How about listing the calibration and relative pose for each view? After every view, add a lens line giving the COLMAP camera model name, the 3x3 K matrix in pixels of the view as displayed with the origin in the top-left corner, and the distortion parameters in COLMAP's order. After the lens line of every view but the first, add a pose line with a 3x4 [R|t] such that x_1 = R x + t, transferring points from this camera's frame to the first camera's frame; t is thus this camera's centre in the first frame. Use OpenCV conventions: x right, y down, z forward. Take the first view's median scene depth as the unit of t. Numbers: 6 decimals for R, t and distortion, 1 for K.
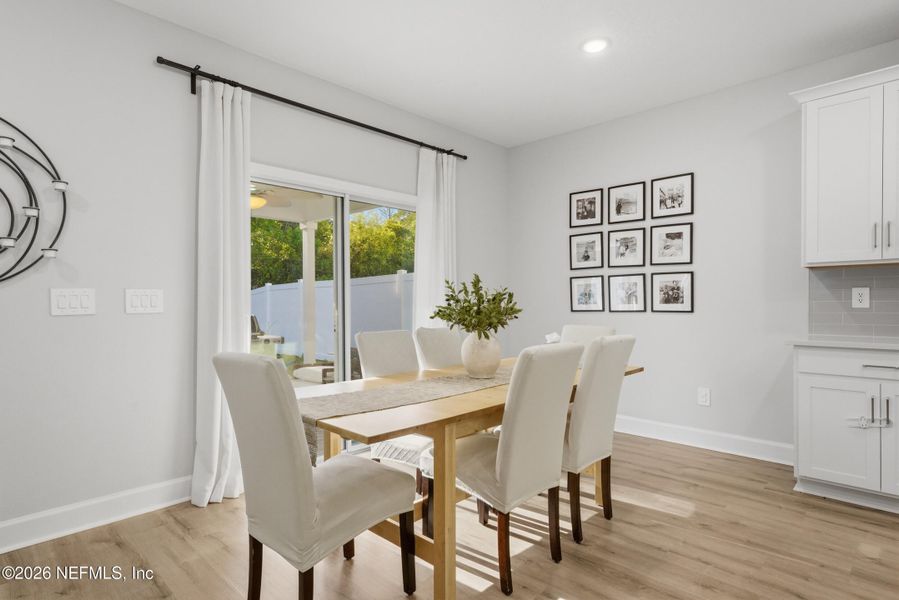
lens RADIAL K [[475.5, 0, 449.5], [0, 475.5, 300.0], [0, 0, 1]] dist [0.002359, 0.000776]
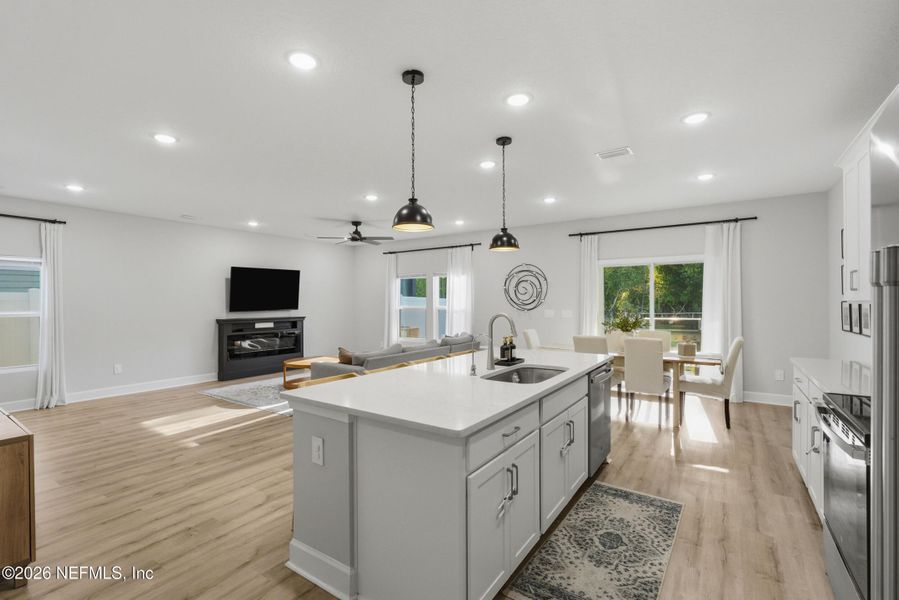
lens RADIAL K [[405.4, 0, 443.6], [0, 405.4, 297.4], [0, 0, 1]] dist [-0.003751, -0.000074]
pose [[0.154265, -0.004189, -0.988021, 1.519296], [0.005467, 0.999979, -0.003386, -0.083459], [0.988014, -0.004879, 0.154285, -0.168590]]
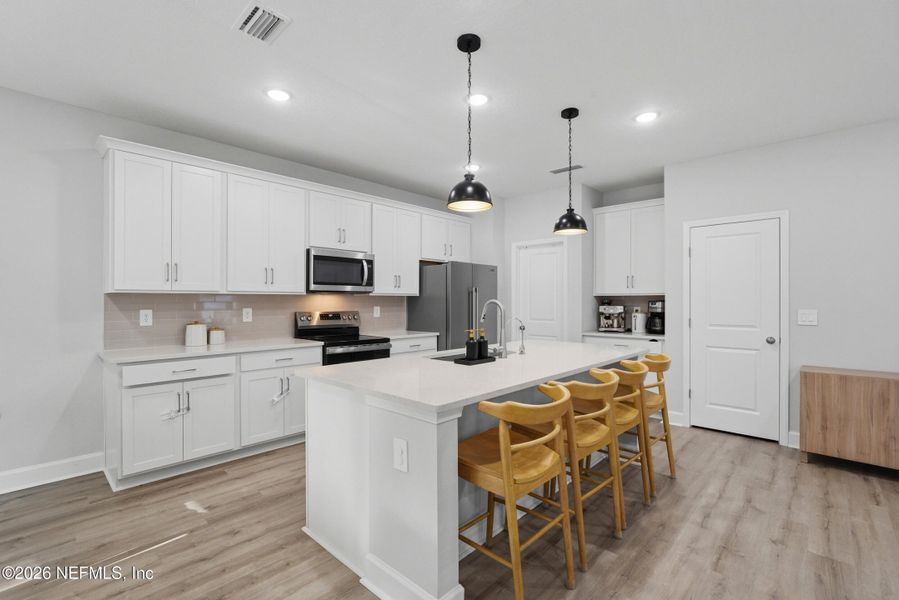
lens RADIAL K [[402.4, 0, 448.0], [0, 402.4, 301.9], [0, 0, 1]] dist [-0.009120, 0.000824]
pose [[-0.007733, -0.000416, 0.999970, -0.204136], [-0.002299, 0.999997, 0.000398, -0.047512], [-0.999967, -0.002296, -0.007734, 0.193048]]
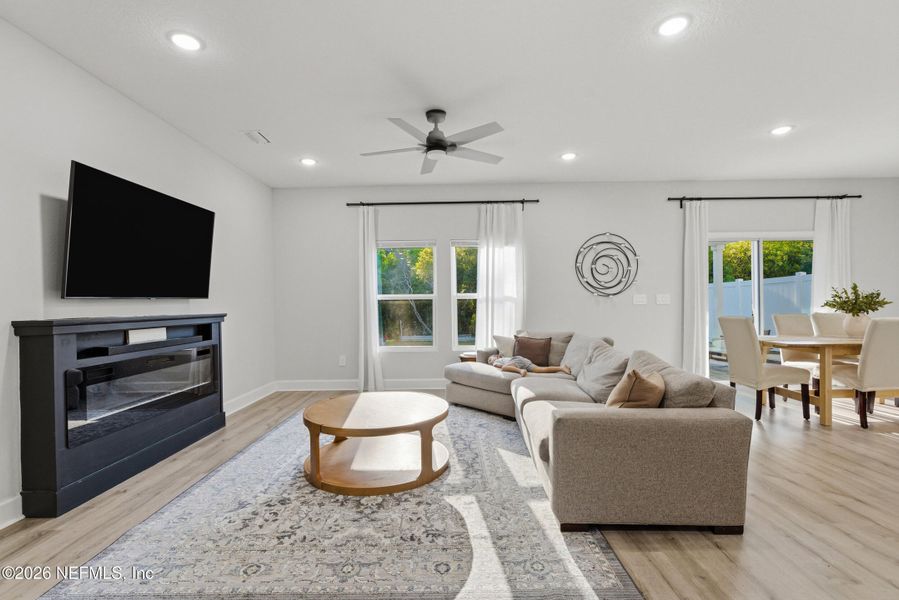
lens RADIAL K [[405.3, 0, 447.3], [0, 405.3, 305.0], [0, 0, 1]] dist [-0.006726, 0.000532]
pose [[0.683153, -0.000064, -0.730275, 0.096374], [0.011527, 0.999876, 0.010696, -0.003478], [0.730184, -0.015725, 0.683069, -1.006266]]
